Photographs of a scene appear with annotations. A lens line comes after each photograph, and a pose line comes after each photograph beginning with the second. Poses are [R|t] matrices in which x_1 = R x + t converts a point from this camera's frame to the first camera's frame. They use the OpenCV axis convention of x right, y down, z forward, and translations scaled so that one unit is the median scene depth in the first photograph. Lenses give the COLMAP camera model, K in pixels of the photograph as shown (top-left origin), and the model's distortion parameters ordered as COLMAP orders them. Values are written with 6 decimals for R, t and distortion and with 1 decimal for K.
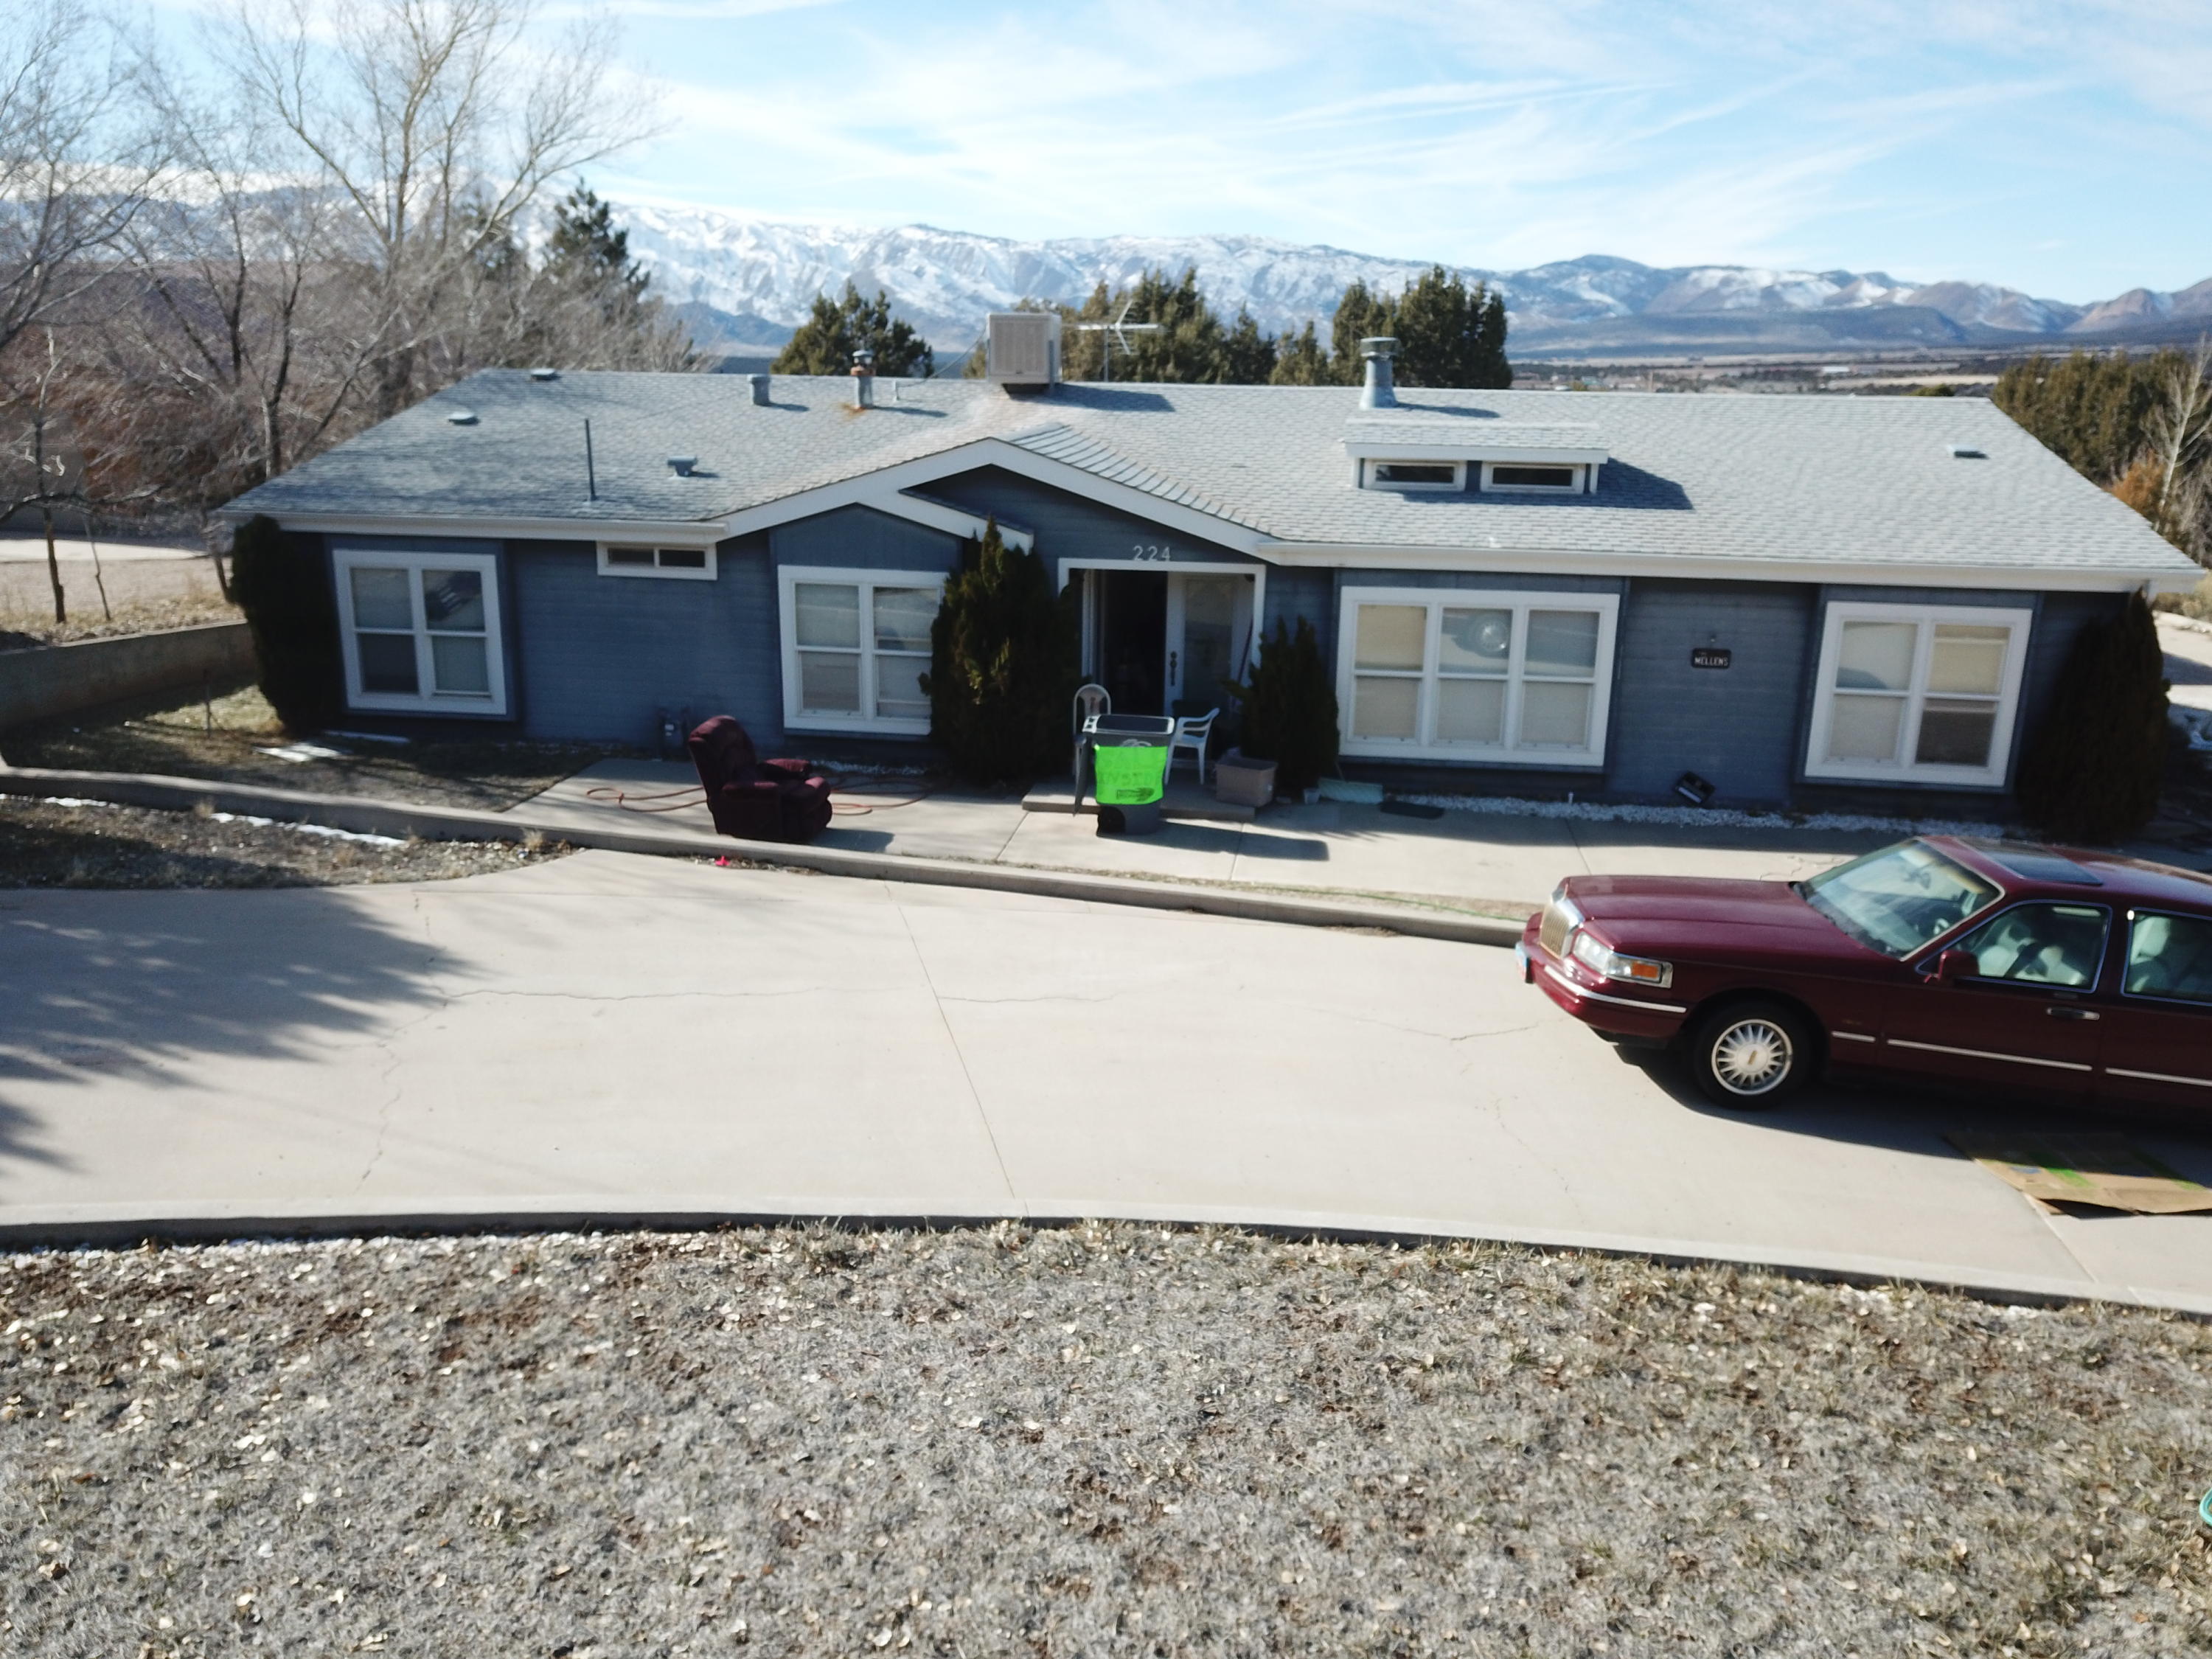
lens RADIAL K [[1697.2, 0, 1107.0], [0, 1697.2, 819.2], [0, 0, 1]] dist [0.010182, -0.007905]
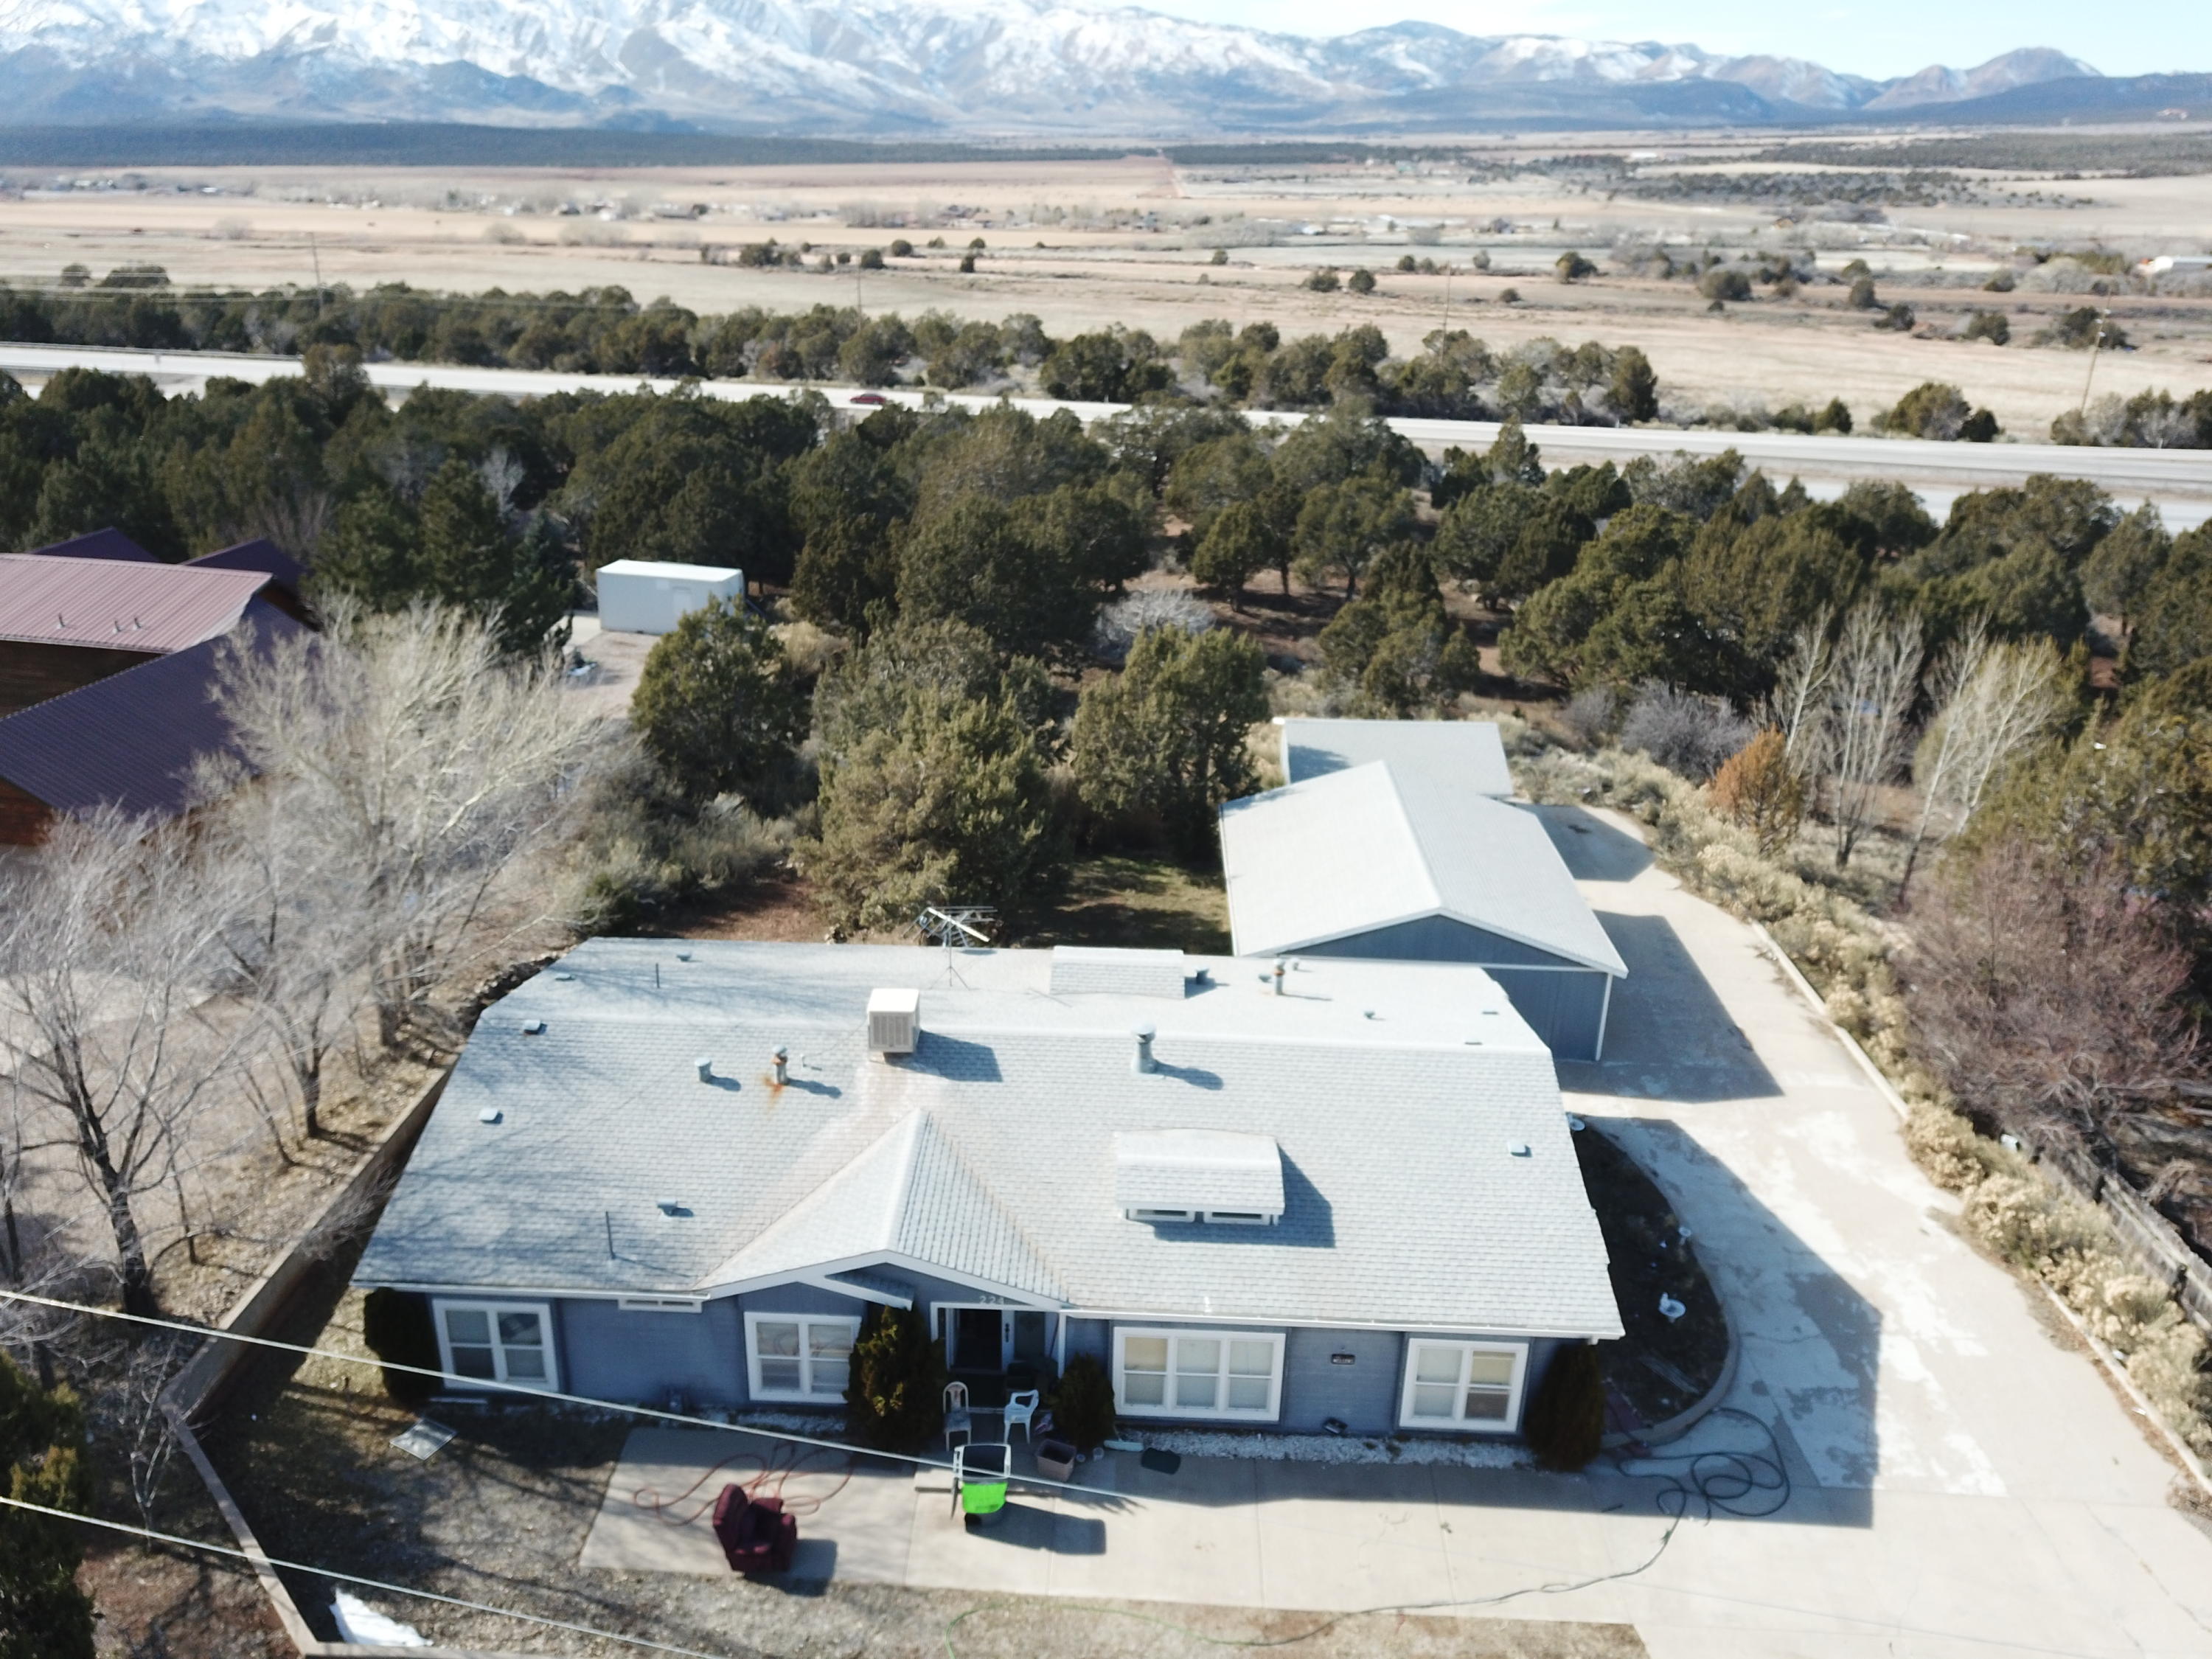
lens RADIAL K [[1697.2, 0, 1107.0], [0, 1697.2, 819.2], [0, 0, 1]] dist [0.010182, -0.007905]
pose [[0.994343, -0.032575, 0.101098, -0.011363], [0.019985, 0.992188, 0.123140, -0.786040], [-0.104319, -0.120423, 0.987226, -0.490075]]
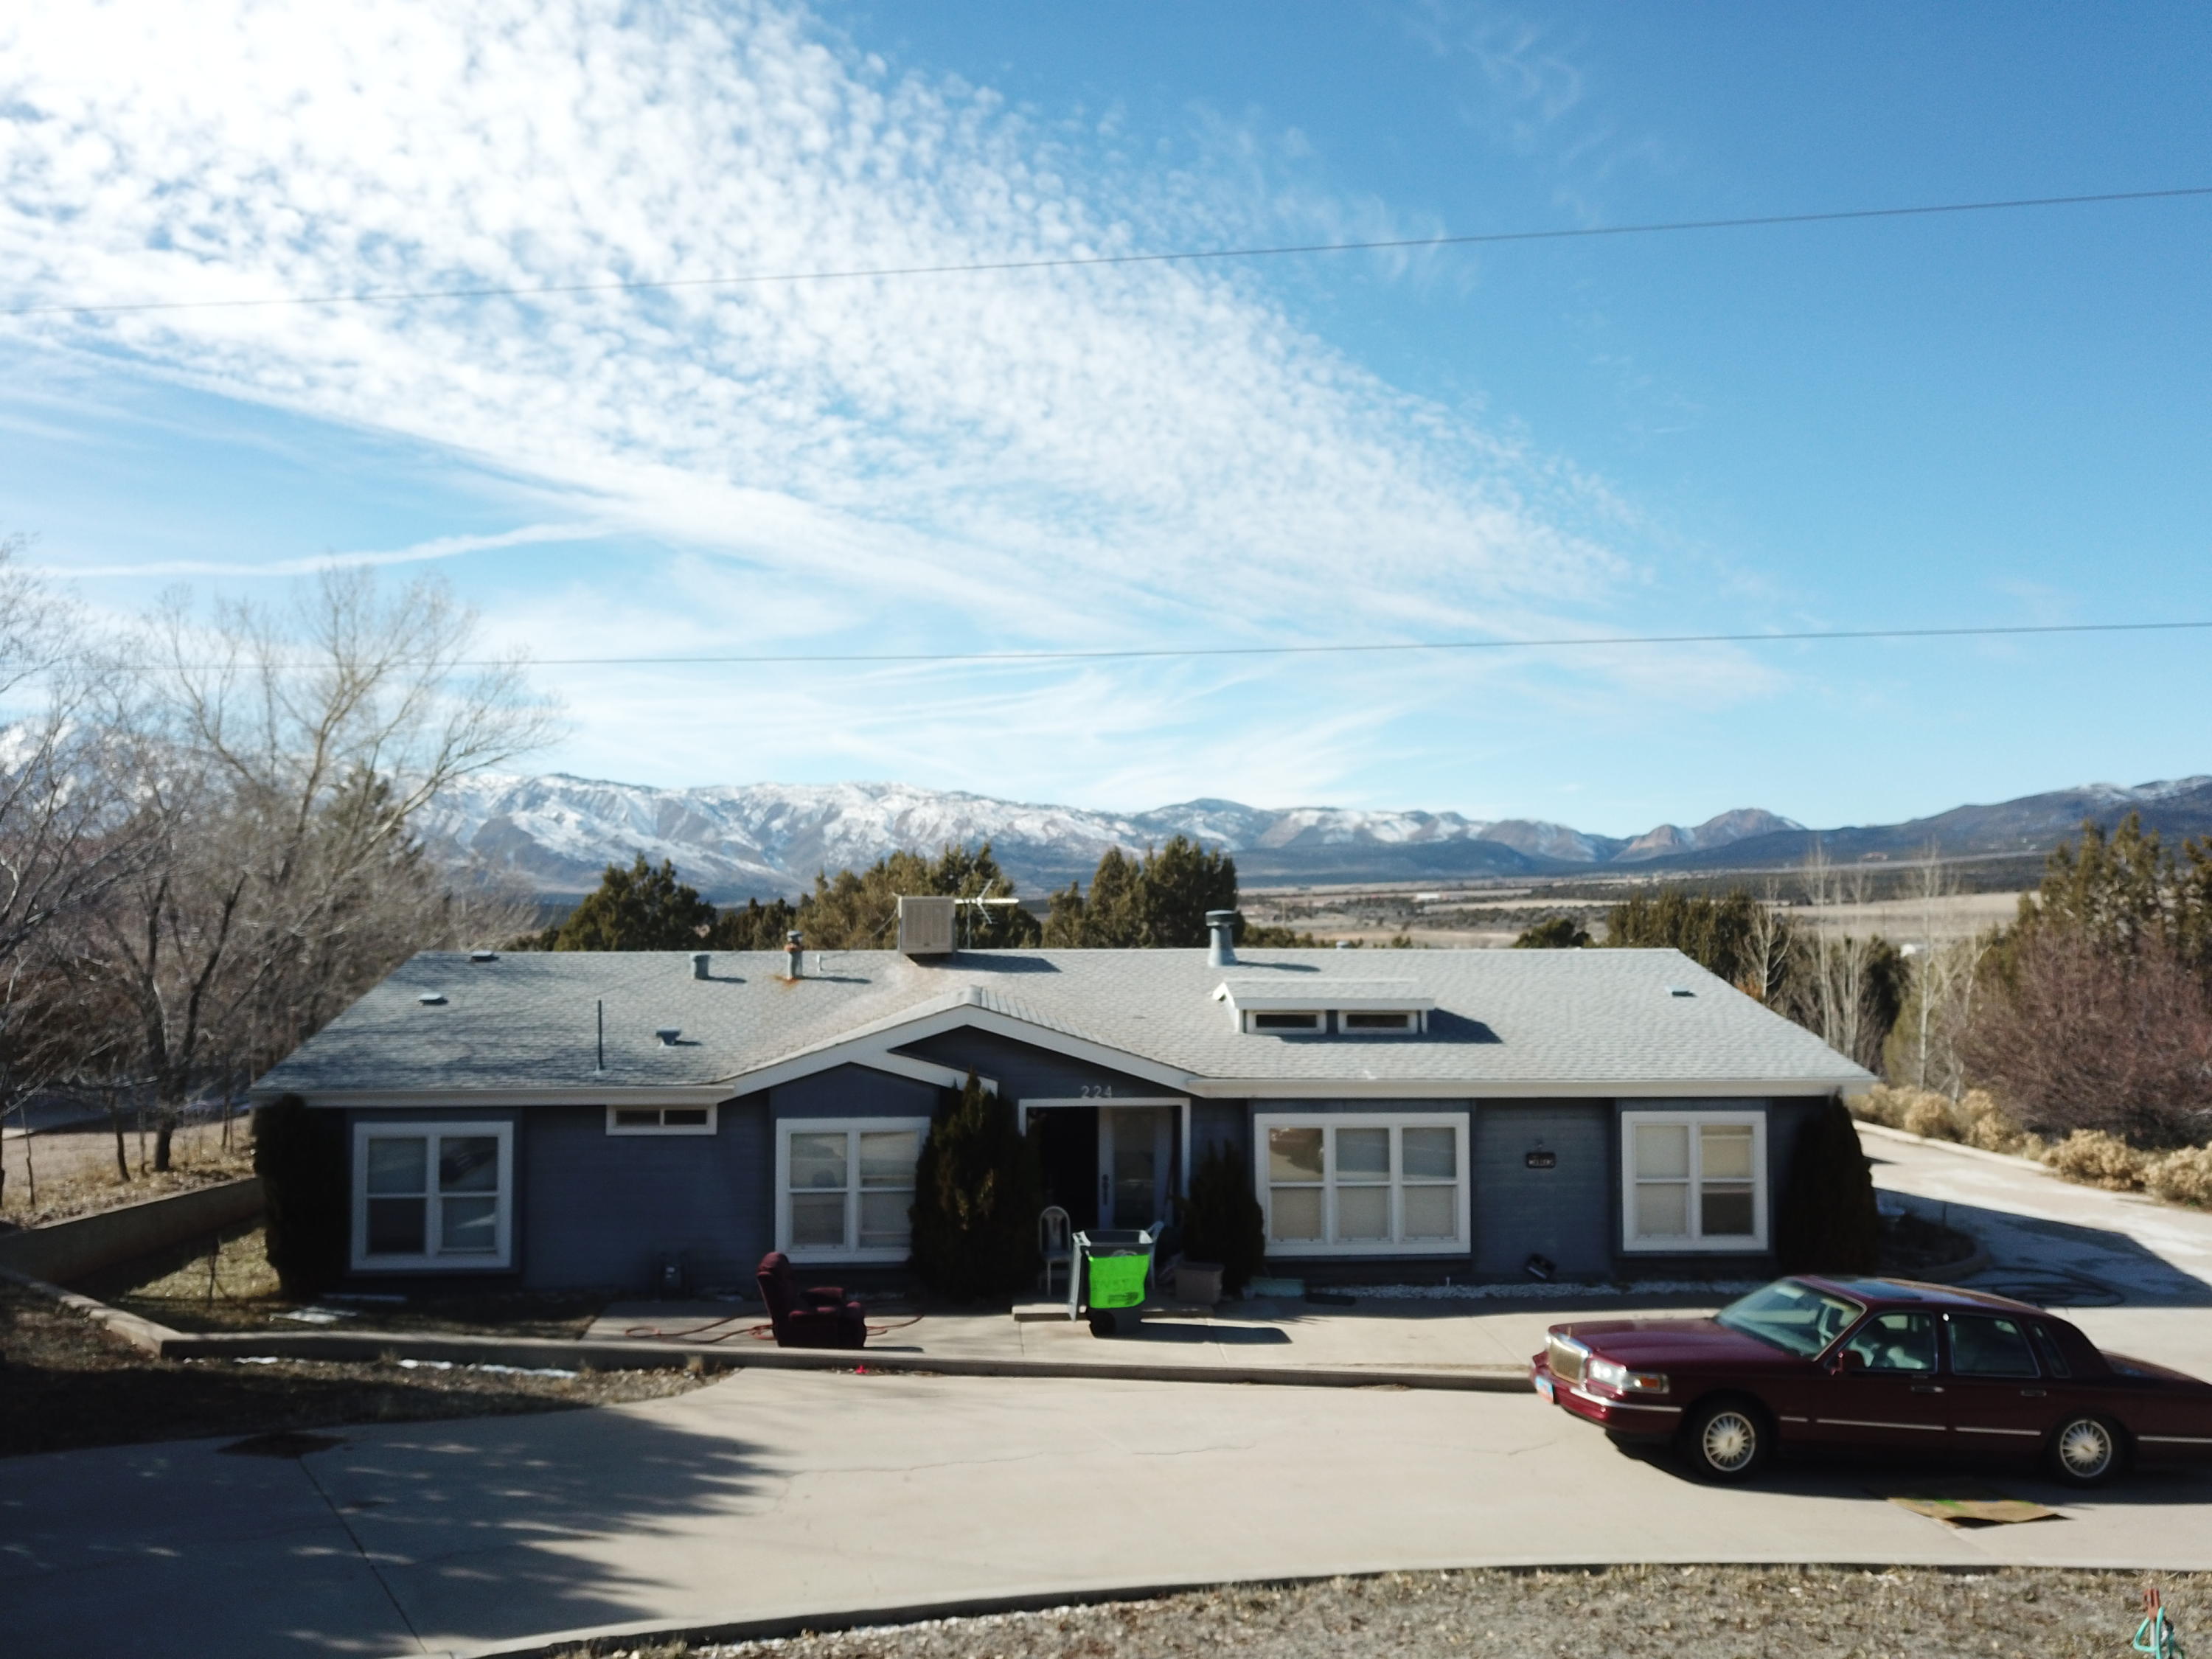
lens RADIAL K [[1698.6, 0, 1106.0], [0, 1698.6, 829.5], [0, 0, 1]] dist [0.012668, -0.011435]
pose [[0.978643, -0.009455, 0.205348, -0.215719], [0.070305, 0.954097, -0.291130, 0.016367], [-0.193169, 0.299349, 0.934385, -0.193333]]
